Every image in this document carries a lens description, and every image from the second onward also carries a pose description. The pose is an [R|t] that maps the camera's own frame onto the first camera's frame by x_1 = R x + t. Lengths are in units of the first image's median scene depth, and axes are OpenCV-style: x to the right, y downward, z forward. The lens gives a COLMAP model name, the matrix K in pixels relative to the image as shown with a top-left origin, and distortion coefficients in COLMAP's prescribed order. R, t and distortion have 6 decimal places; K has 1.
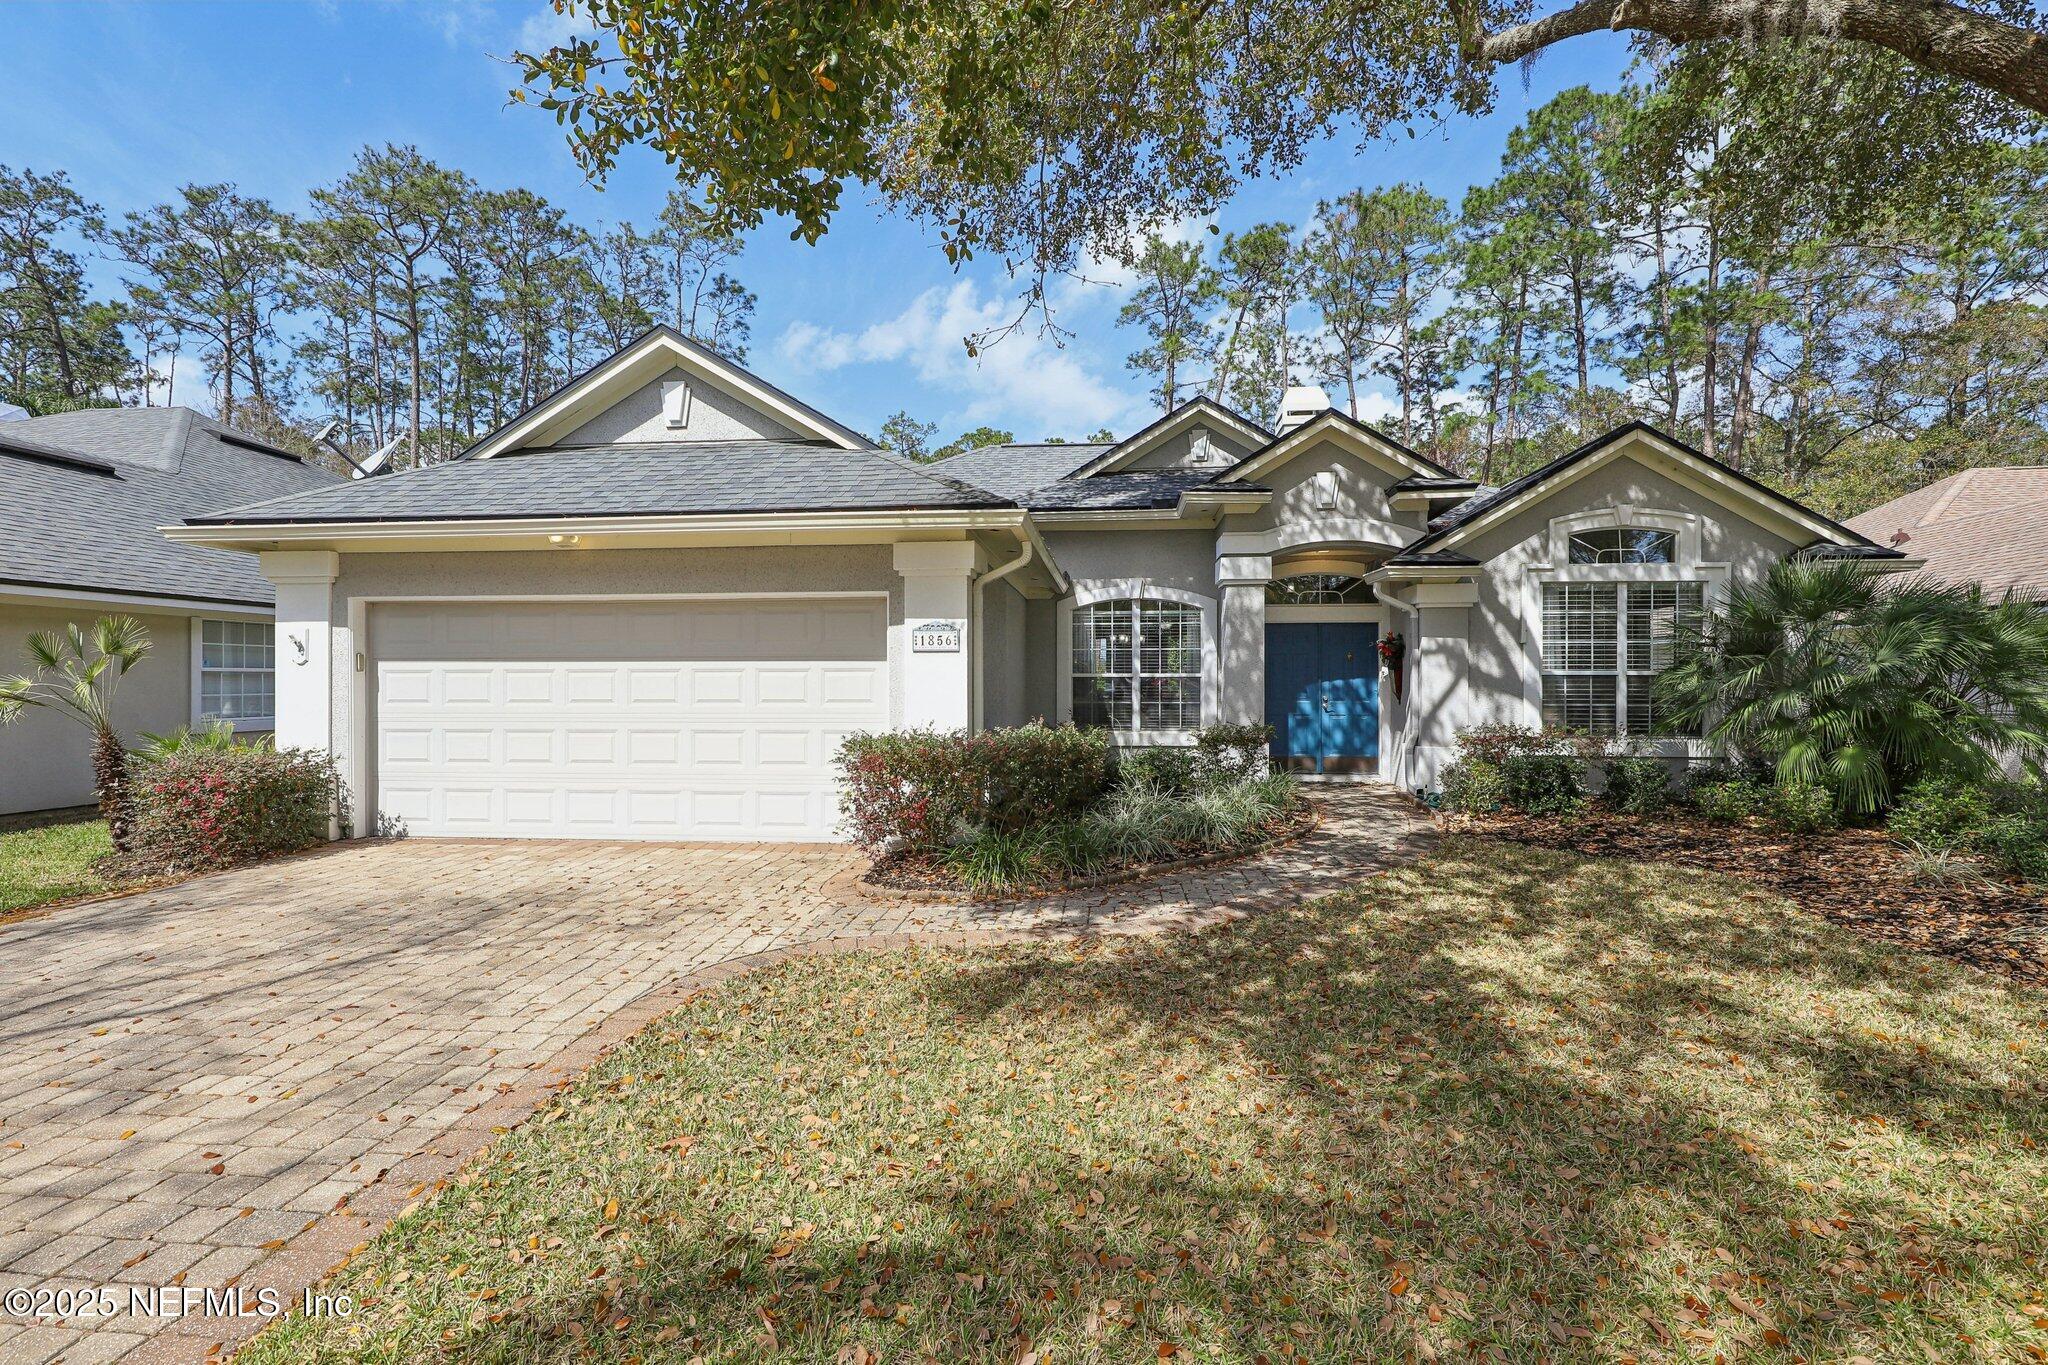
lens RADIAL K [[923.5, 0, 1026.5], [0, 923.5, 673.5], [0, 0, 1]] dist [0.002407, 0.001611]
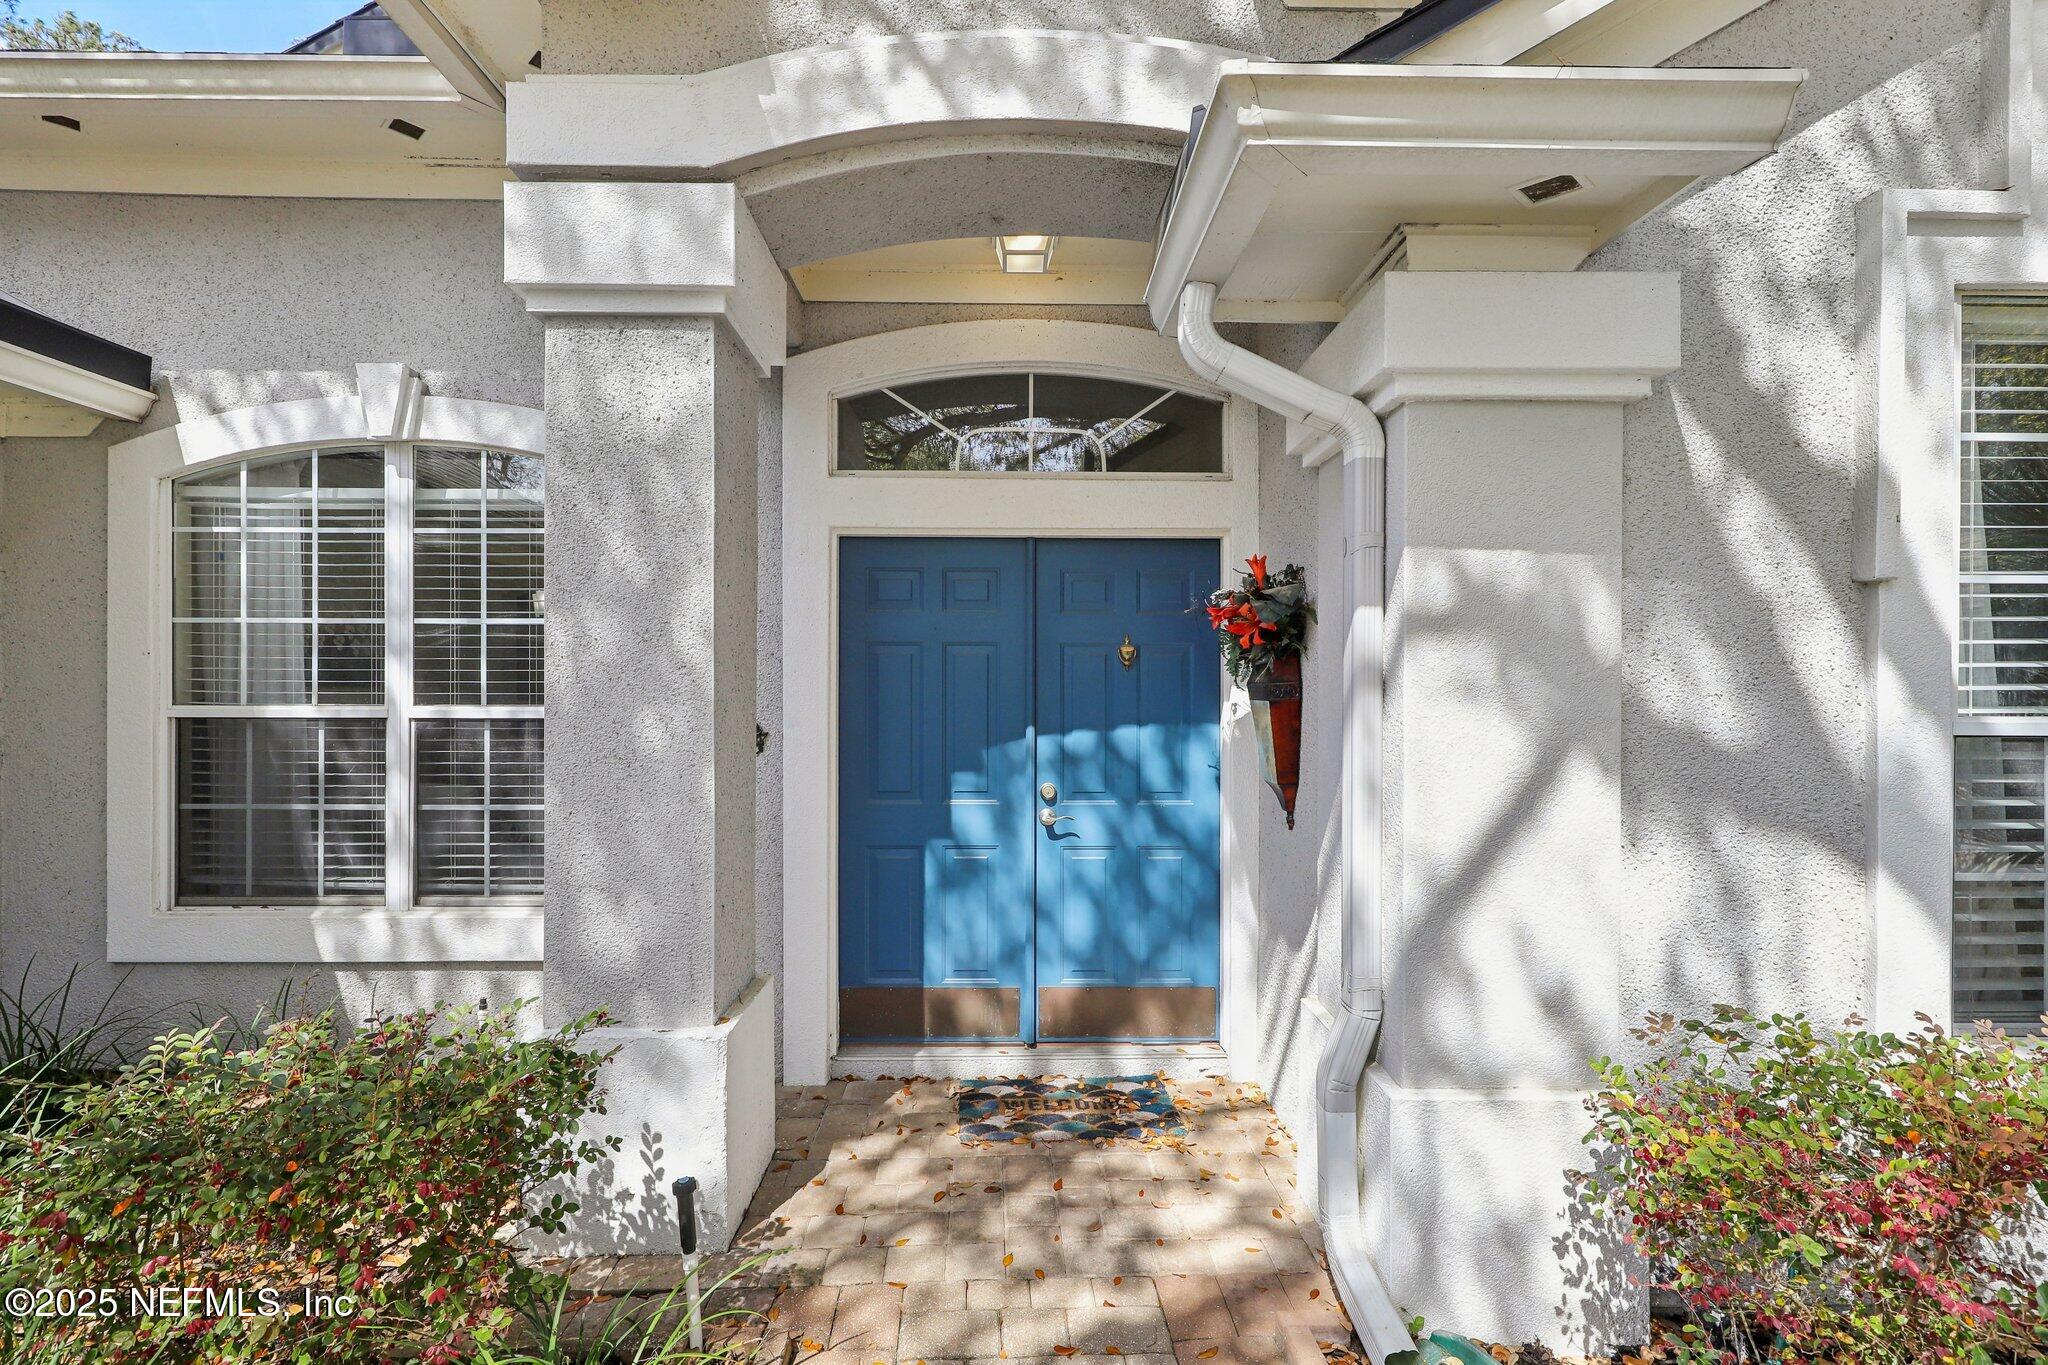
lens RADIAL K [[923.5, 0, 1019.3], [0, 923.5, 700.9], [0, 0, 1]] dist [0.002407, 0.001611]
pose [[0.994445, 0.002397, 0.105229, 0.328804], [-0.004866, 0.999719, 0.023205, -0.010617], [-0.105144, -0.023589, 0.994177, 0.809660]]
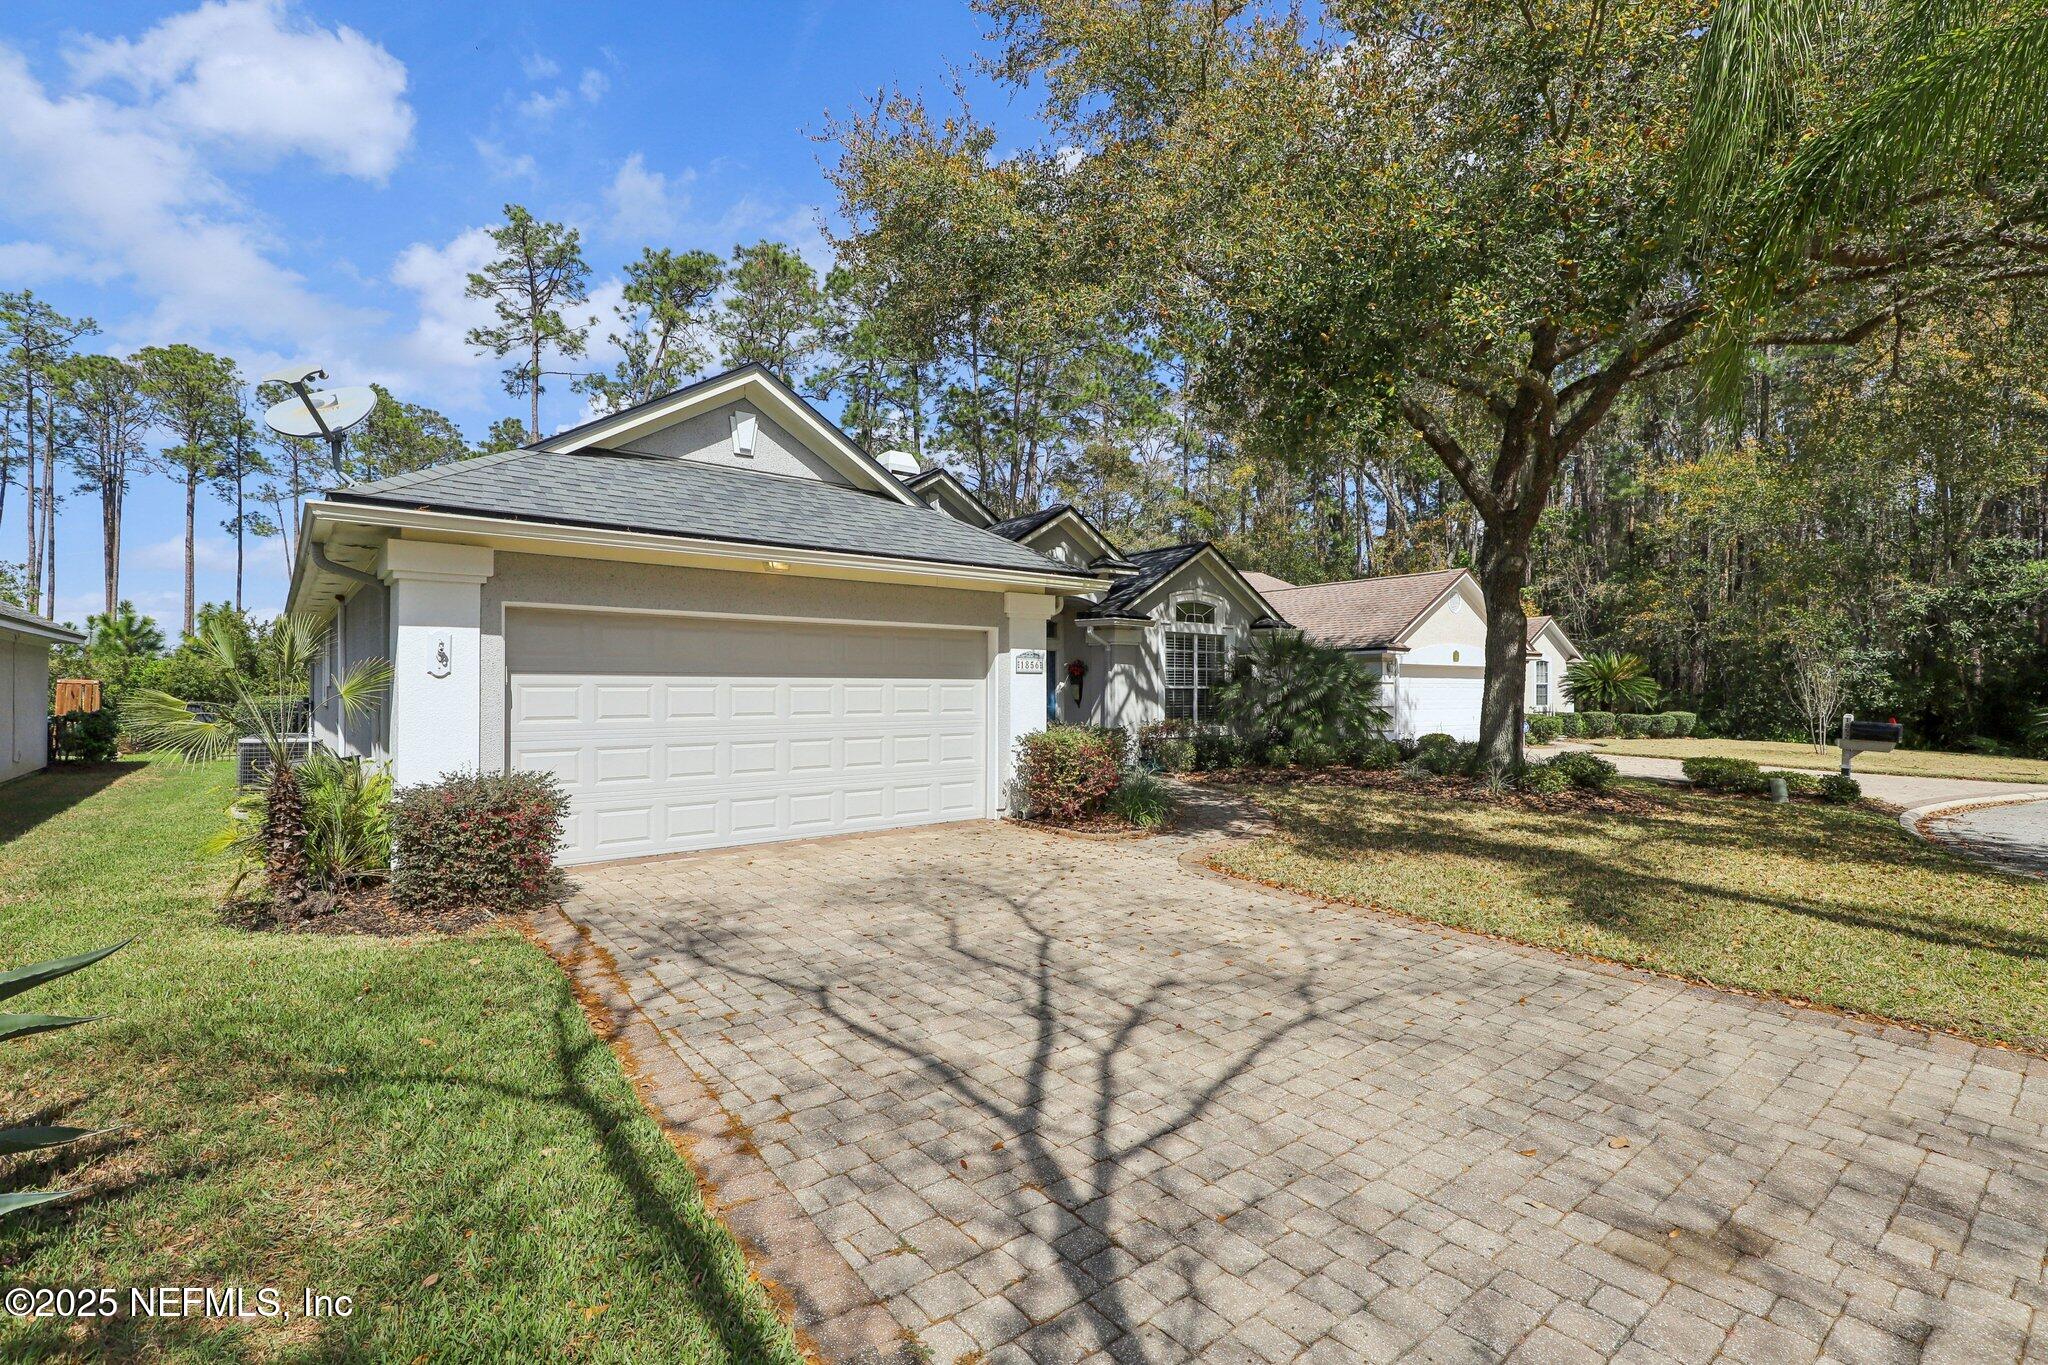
lens RADIAL K [[923.5, 0, 1012.5], [0, 923.5, 682.4], [0, 0, 1]] dist [0.002407, 0.001611]
pose [[0.715790, 0.005538, 0.698293, -0.765694], [-0.008079, 0.999967, 0.000351, -0.007497], [-0.698269, -0.005893, 0.715812, 0.019797]]
